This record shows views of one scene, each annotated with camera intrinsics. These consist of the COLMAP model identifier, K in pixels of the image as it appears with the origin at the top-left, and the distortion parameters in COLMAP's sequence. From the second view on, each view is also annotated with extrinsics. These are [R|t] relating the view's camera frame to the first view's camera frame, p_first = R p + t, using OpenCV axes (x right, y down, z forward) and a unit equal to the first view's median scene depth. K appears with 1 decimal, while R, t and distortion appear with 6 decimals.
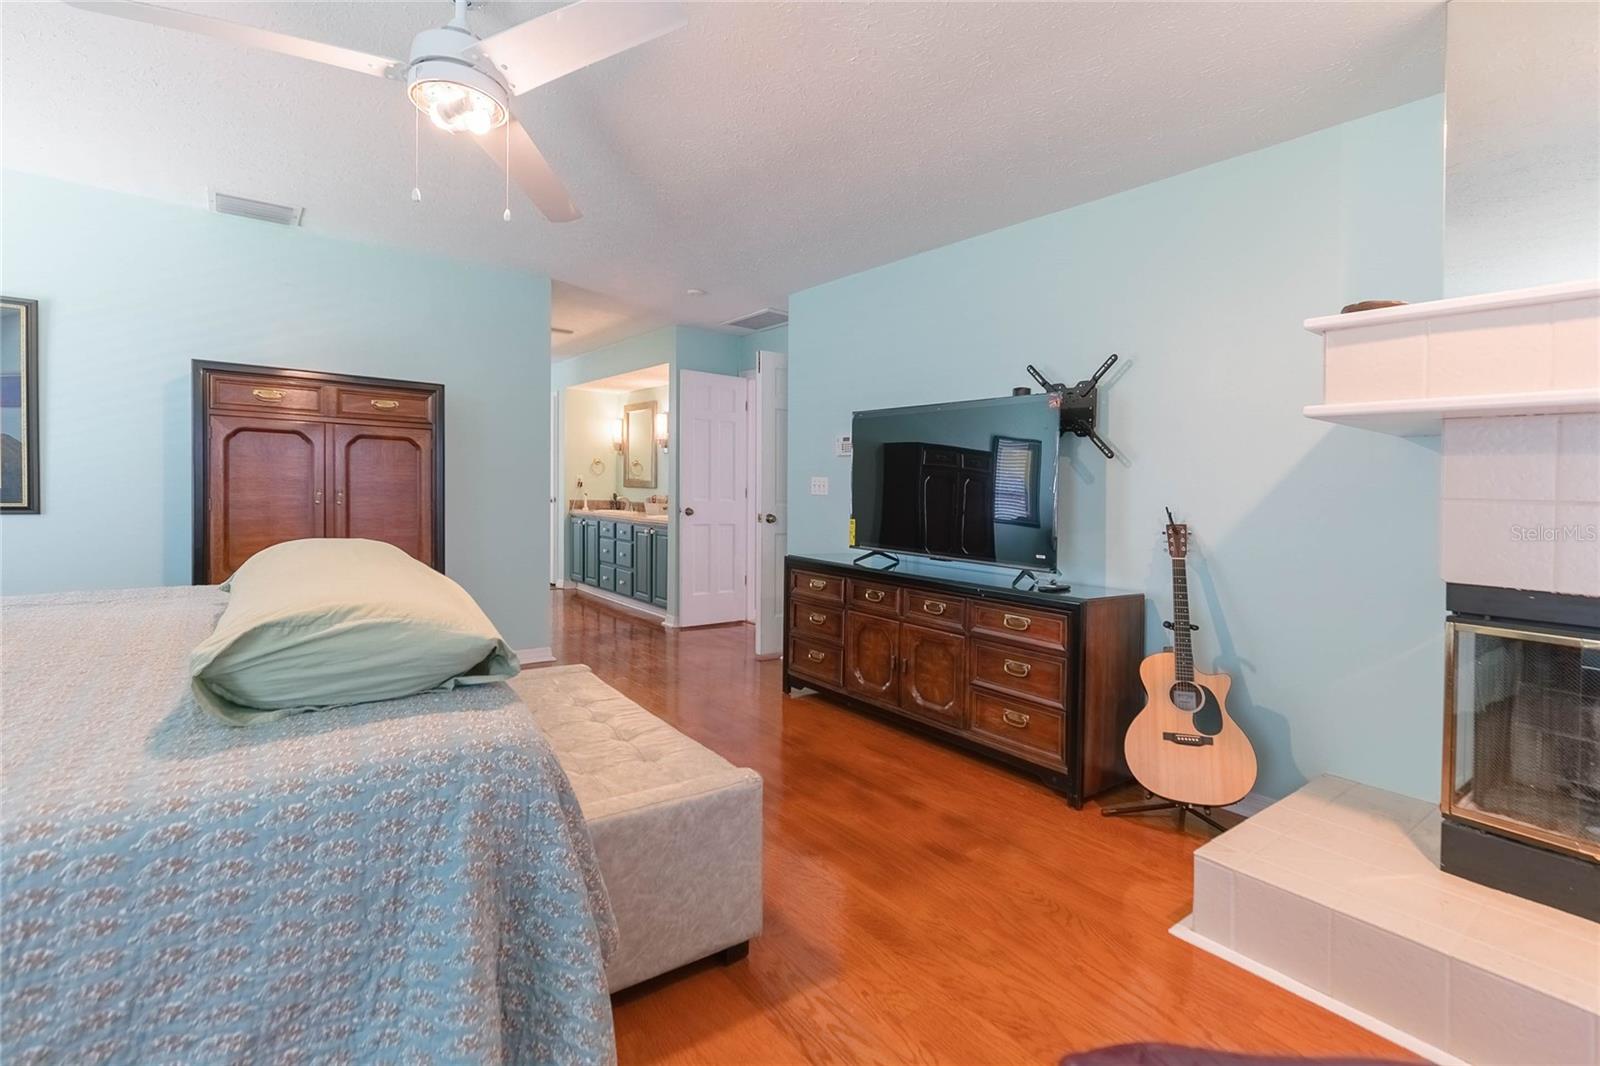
lens RADIAL K [[722.1, 0, 796.5], [0, 722.1, 545.1], [0, 0, 1]] dist [-0.006332, 0.002612]
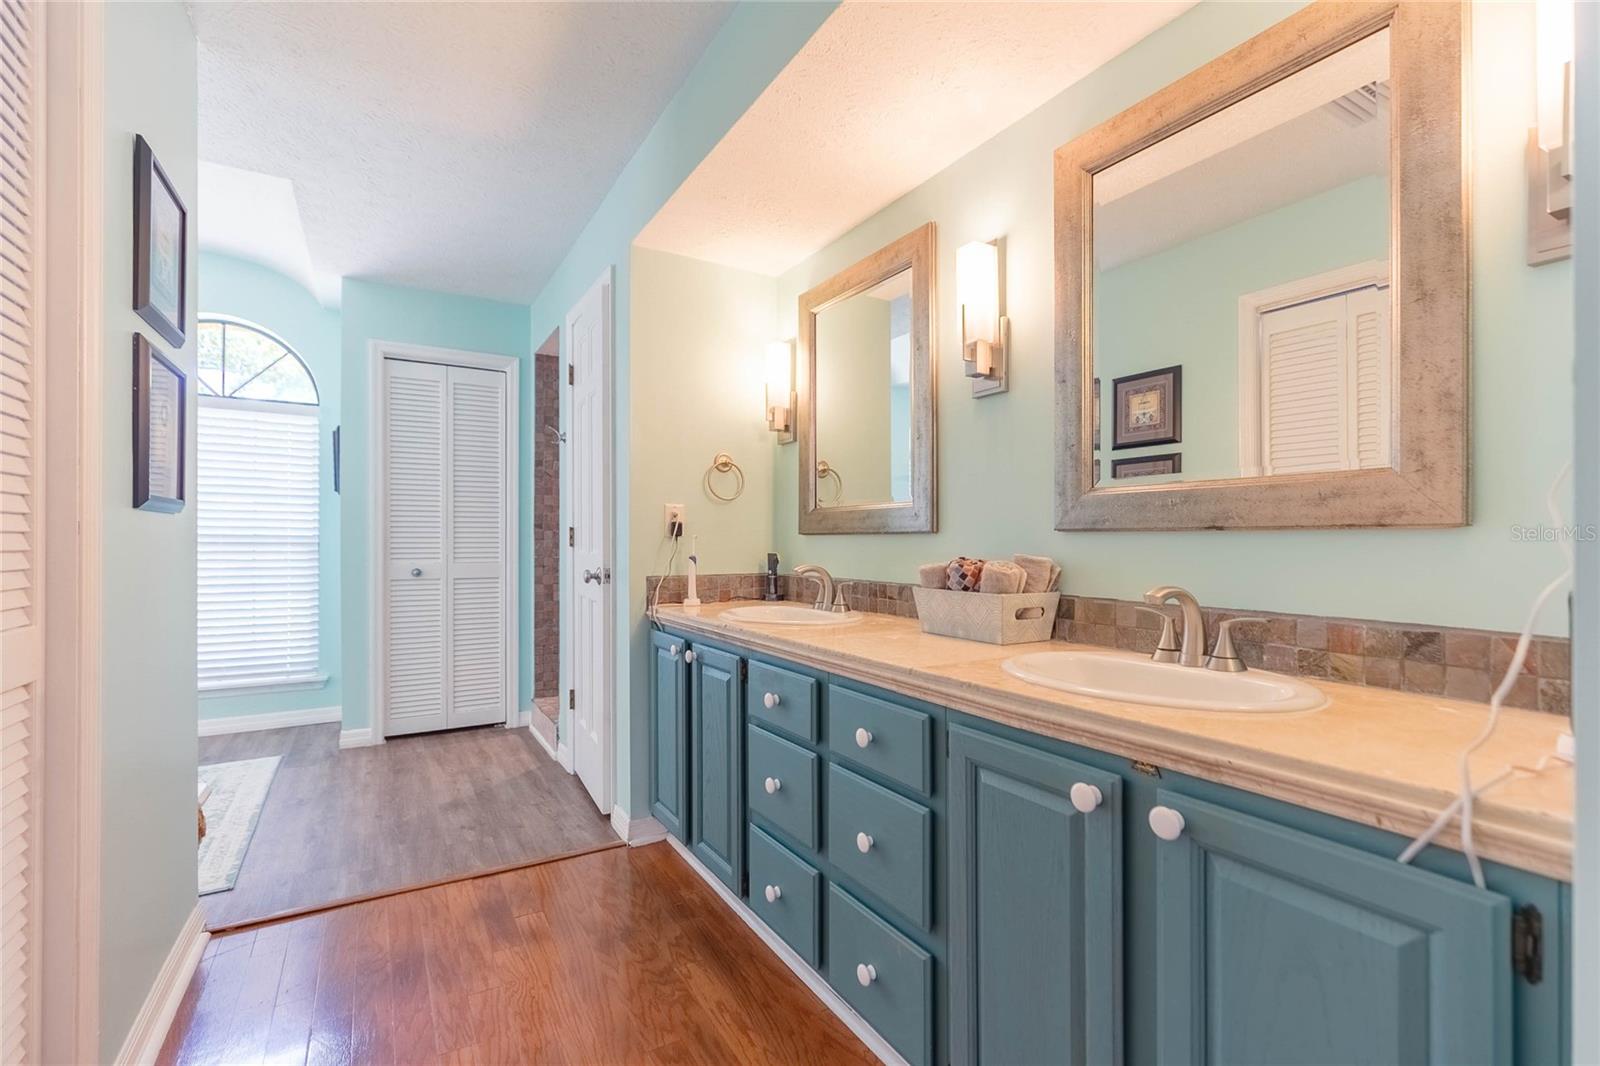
lens RADIAL K [[722.1, 0, 800.2], [0, 722.1, 536.1], [0, 0, 1]] dist [-0.006332, 0.002612]
pose [[0.992035, -0.034334, -0.121189, -0.201185], [0.024104, 0.996098, -0.084893, -0.051358], [0.123631, 0.081296, 0.988993, 0.673056]]
